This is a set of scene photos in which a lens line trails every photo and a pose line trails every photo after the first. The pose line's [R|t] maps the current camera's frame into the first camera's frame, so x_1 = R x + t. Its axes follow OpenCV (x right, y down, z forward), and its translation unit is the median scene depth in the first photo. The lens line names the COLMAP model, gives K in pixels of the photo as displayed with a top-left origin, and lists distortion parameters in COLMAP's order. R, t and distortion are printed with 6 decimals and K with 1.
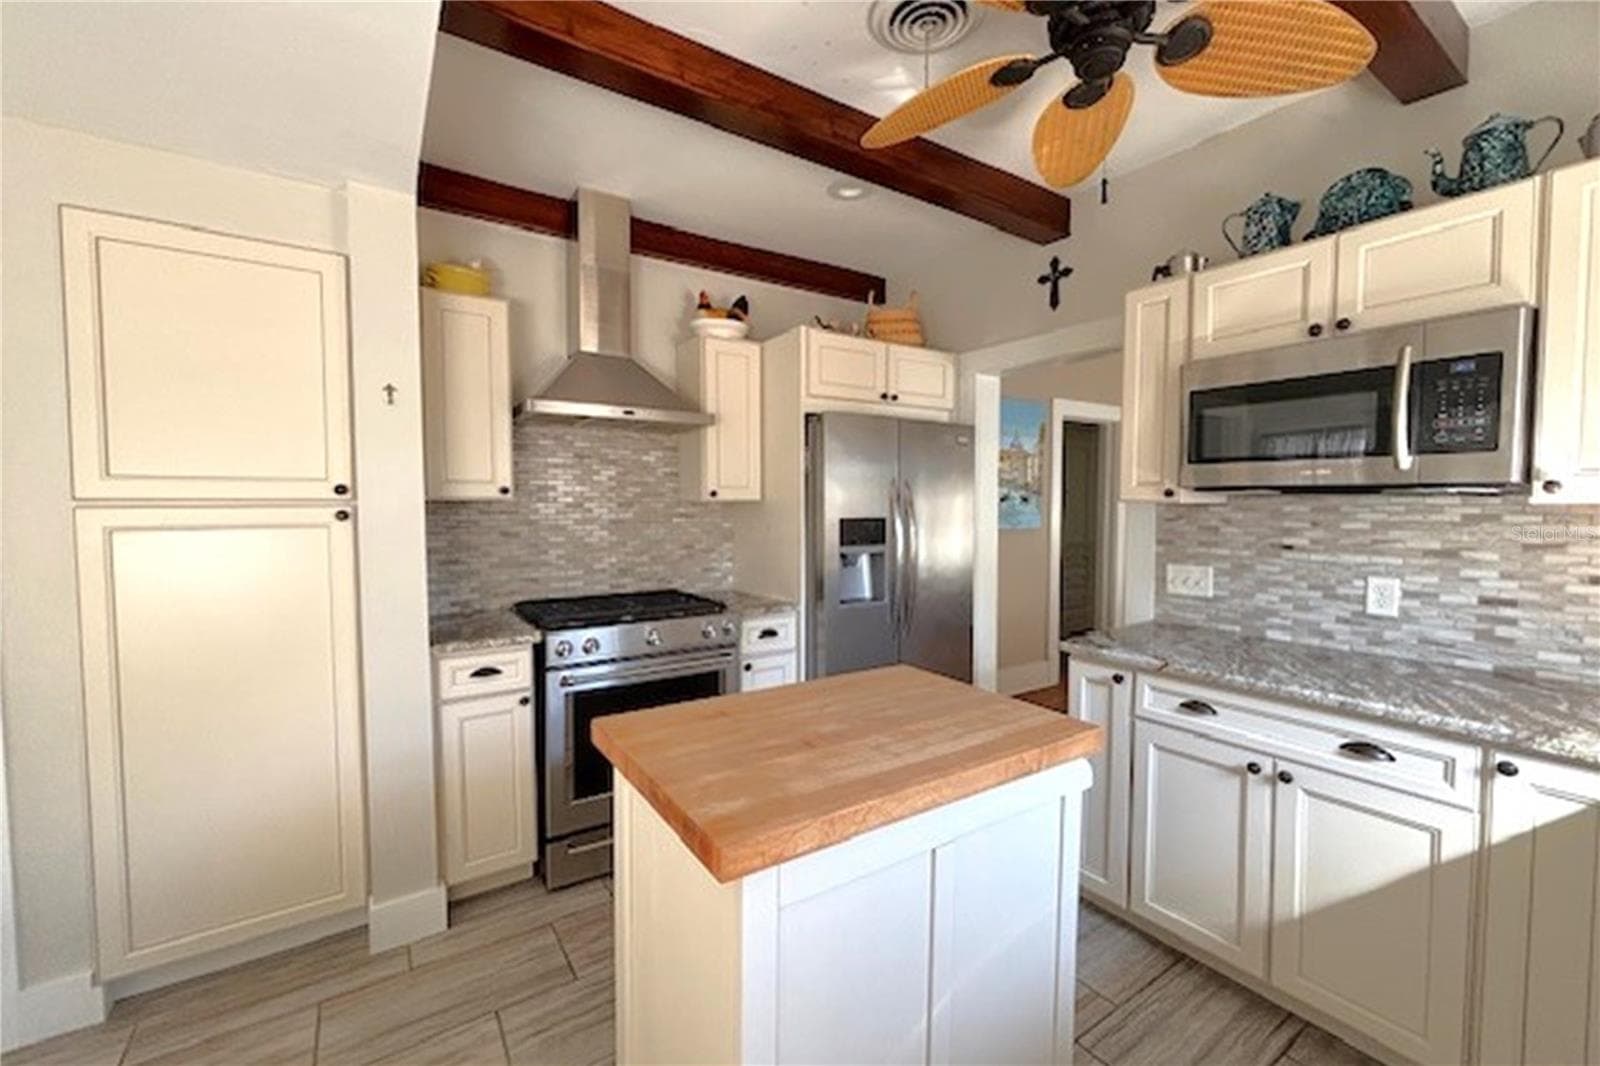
lens RADIAL K [[642.9, 0, 800.0], [0, 642.9, 533.0], [0, 0, 1]] dist [0.014994, -0.006766]
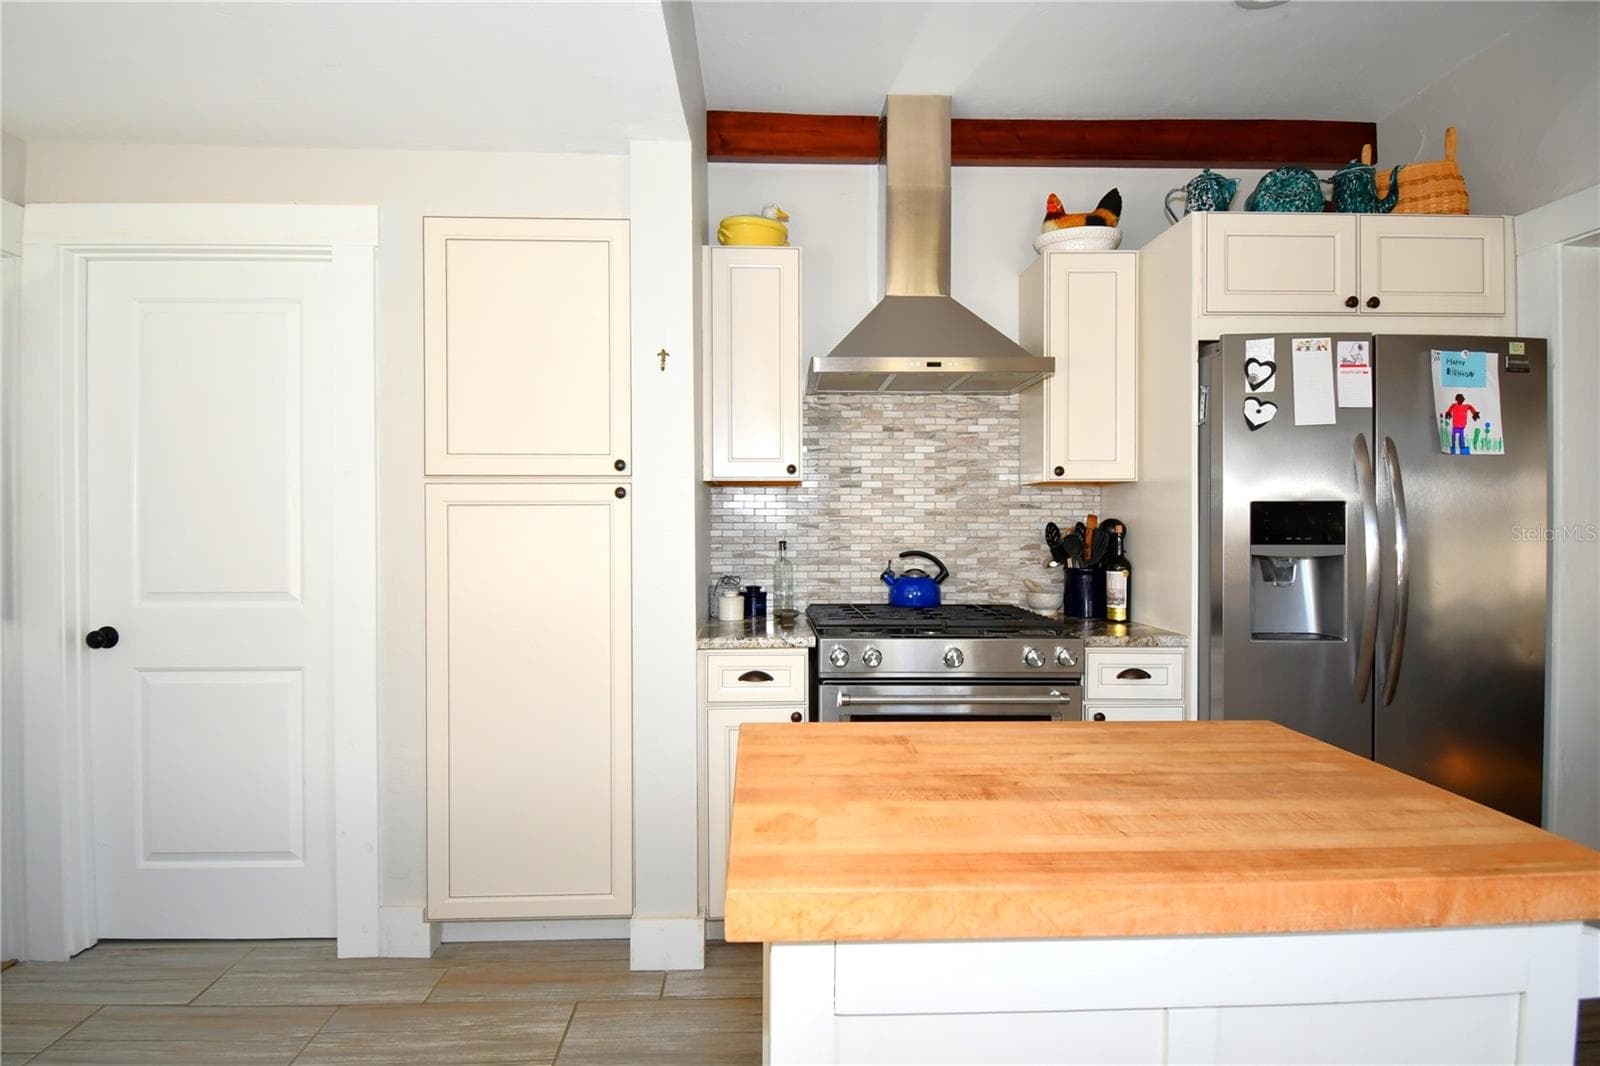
lens RADIAL K [[816.3, 0, 800.0], [0, 816.3, 533.0], [0, 0, 1]] dist [-0.001263, -0.000617]
pose [[0.850689, 0.007082, -0.525622, 0.105254], [-0.023880, 0.999398, -0.025183, 0.040546], [0.525127, 0.033974, 0.850345, 0.088416]]
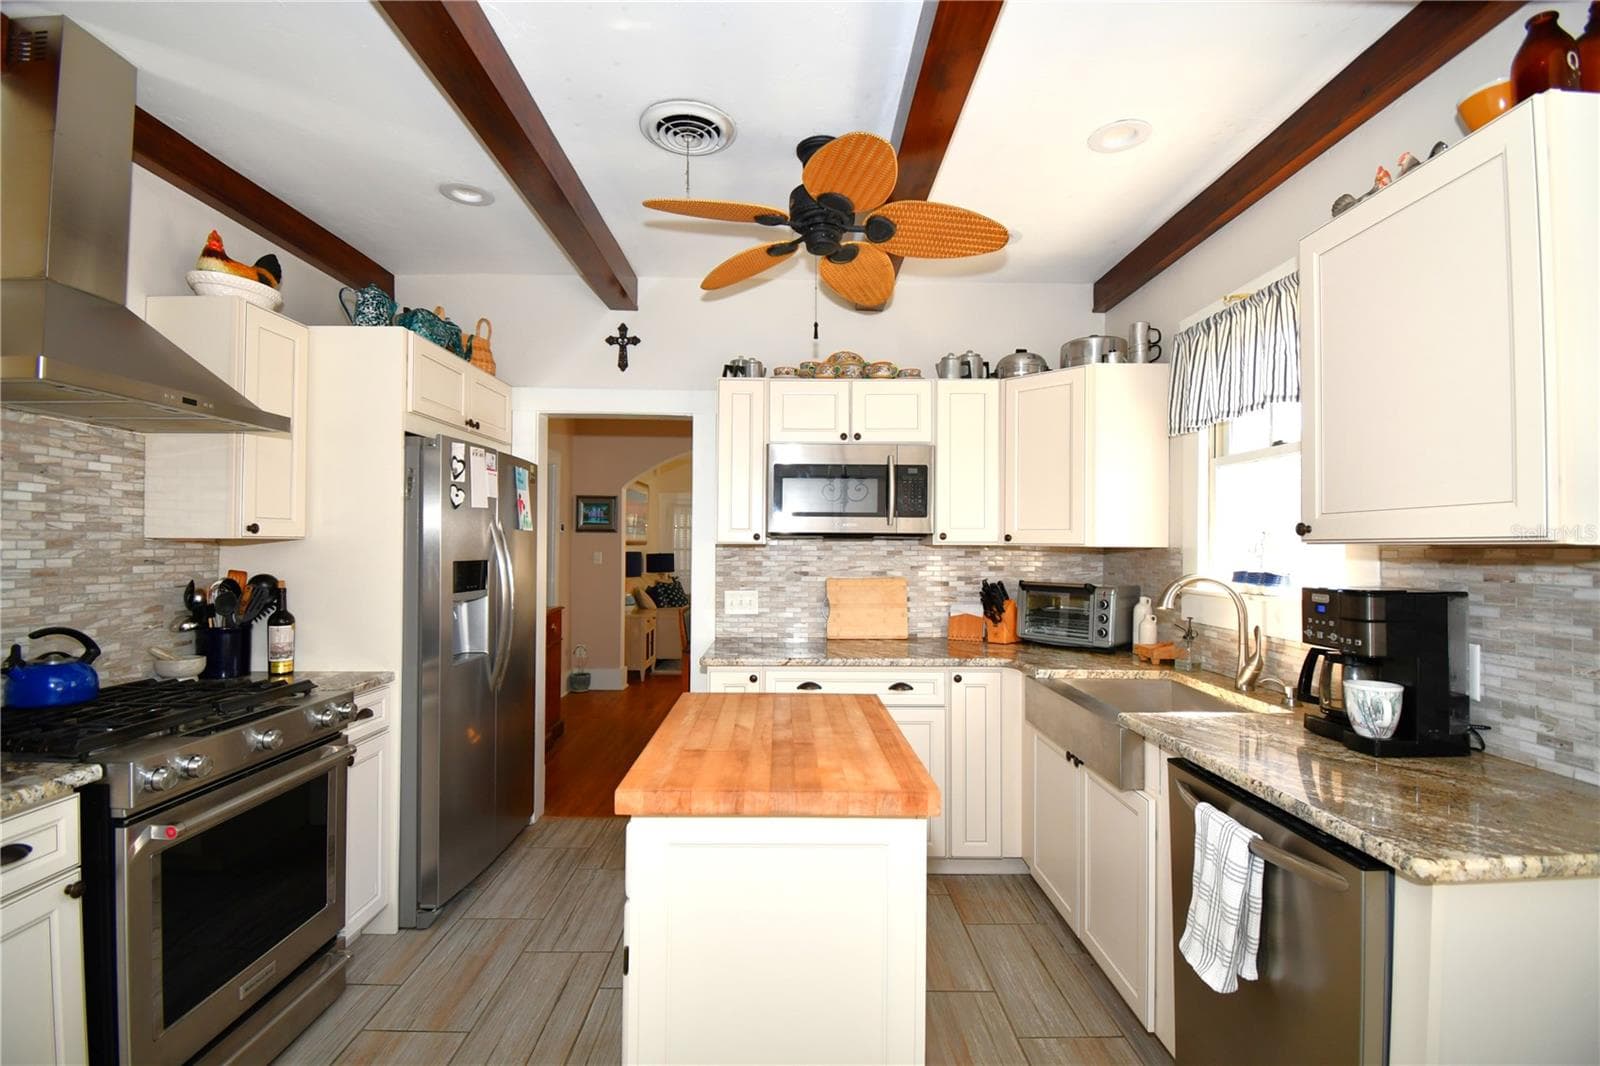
lens RADIAL K [[705.9, 0, 800.0], [0, 705.9, 533.0], [0, 0, 1]] dist [0.001387, -0.018992]
pose [[0.539119, 0.016228, 0.842073, -0.487668], [0.036072, 0.998452, -0.042337, -0.002454], [-0.841457, 0.053200, 0.537699, 0.107419]]
